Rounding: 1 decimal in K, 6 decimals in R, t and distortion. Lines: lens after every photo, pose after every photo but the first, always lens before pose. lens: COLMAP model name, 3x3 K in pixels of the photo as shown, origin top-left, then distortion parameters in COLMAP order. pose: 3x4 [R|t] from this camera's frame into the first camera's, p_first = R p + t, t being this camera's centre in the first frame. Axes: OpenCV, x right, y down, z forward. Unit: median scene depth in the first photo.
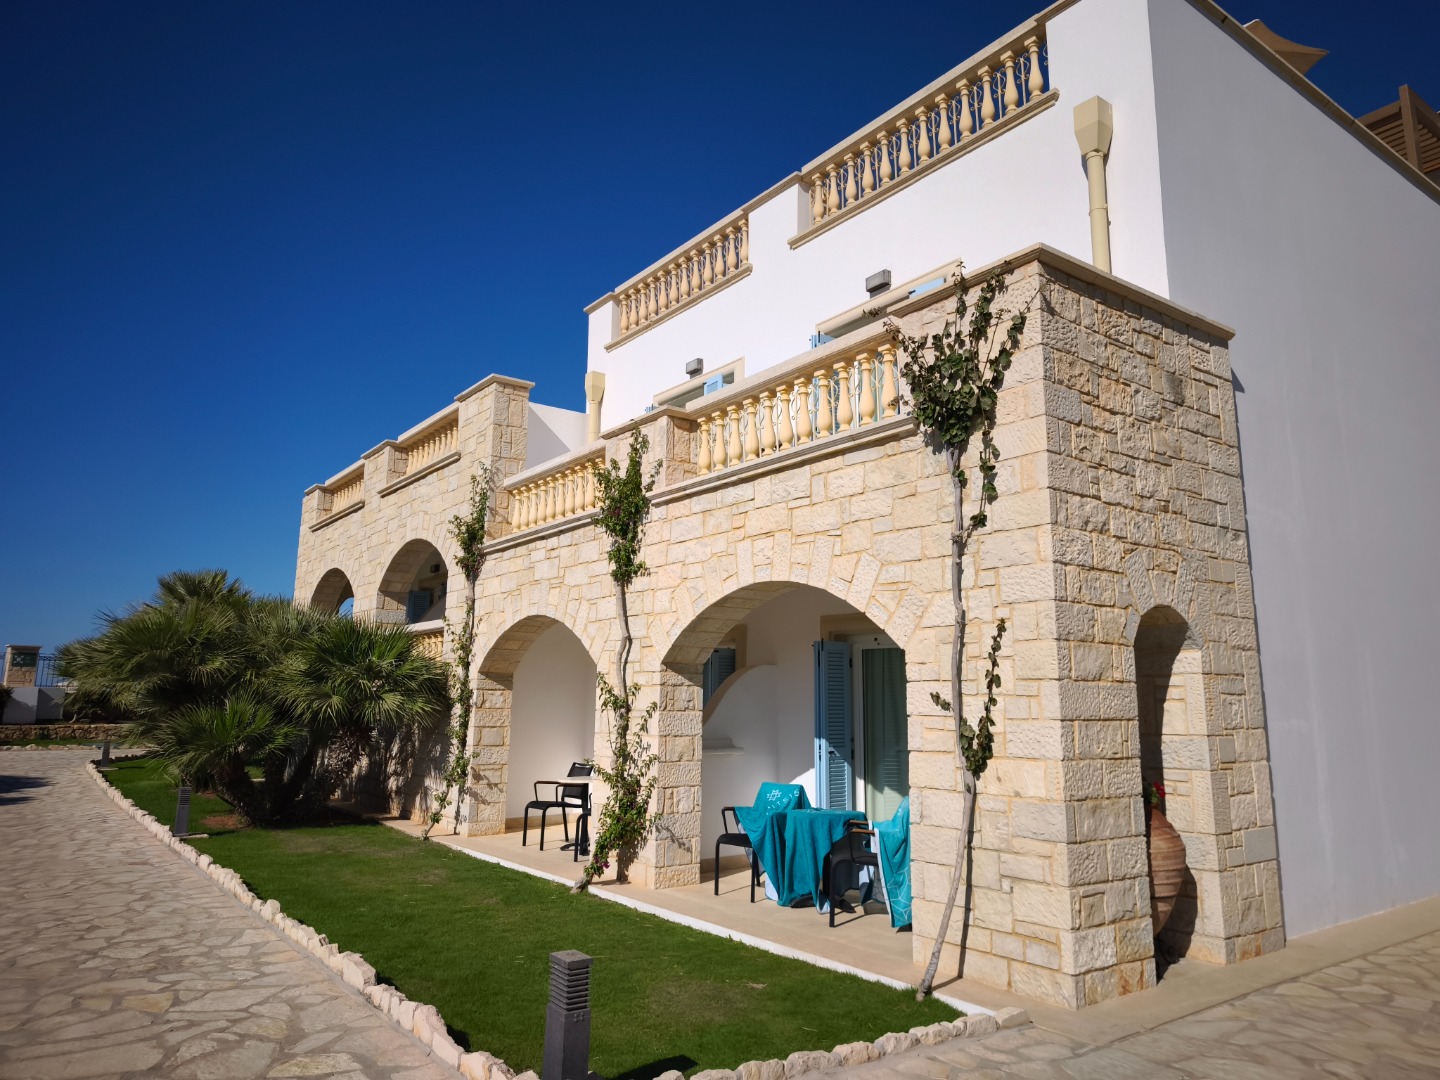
lens RADIAL K [[967.3, 0, 724.2], [0, 967.3, 512.5], [0, 0, 1]] dist [0.002921, -0.019868]
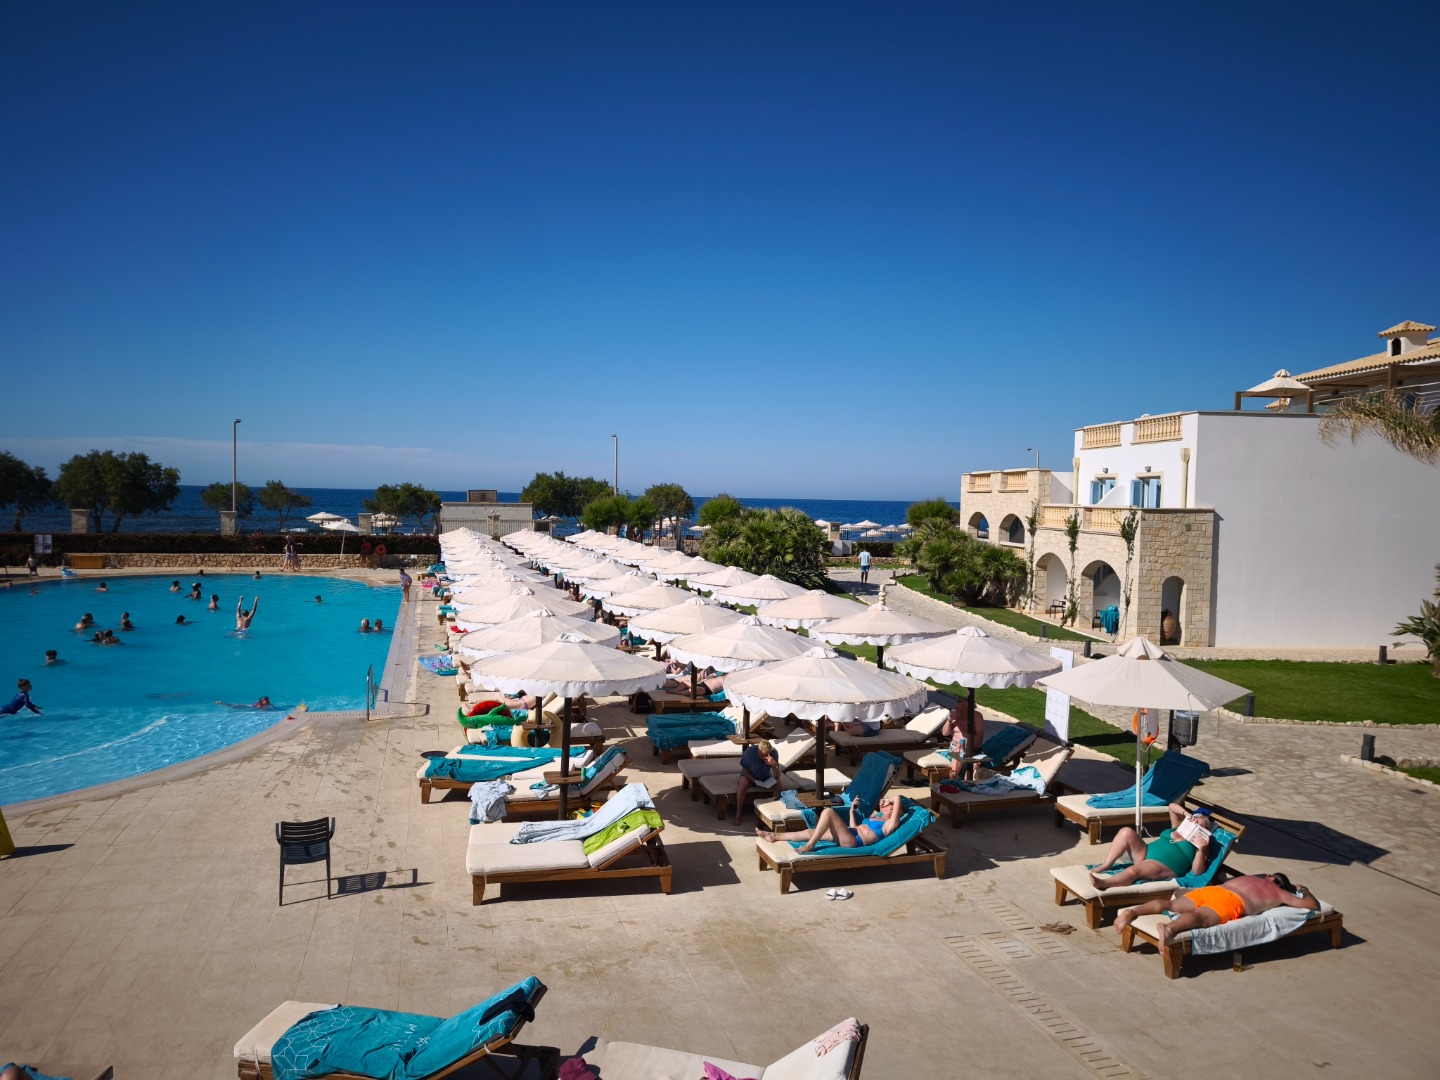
lens RADIAL K [[954.4, 0, 720.0], [0, 954.4, 540.0], [0, 0, 1]] dist [0.022896, -0.030280]
pose [[0.834689, 0.032302, -0.549774, 0.651177], [0.094485, 0.975077, 0.200743, -0.692150], [0.542556, -0.219503, 0.810834, -2.250943]]
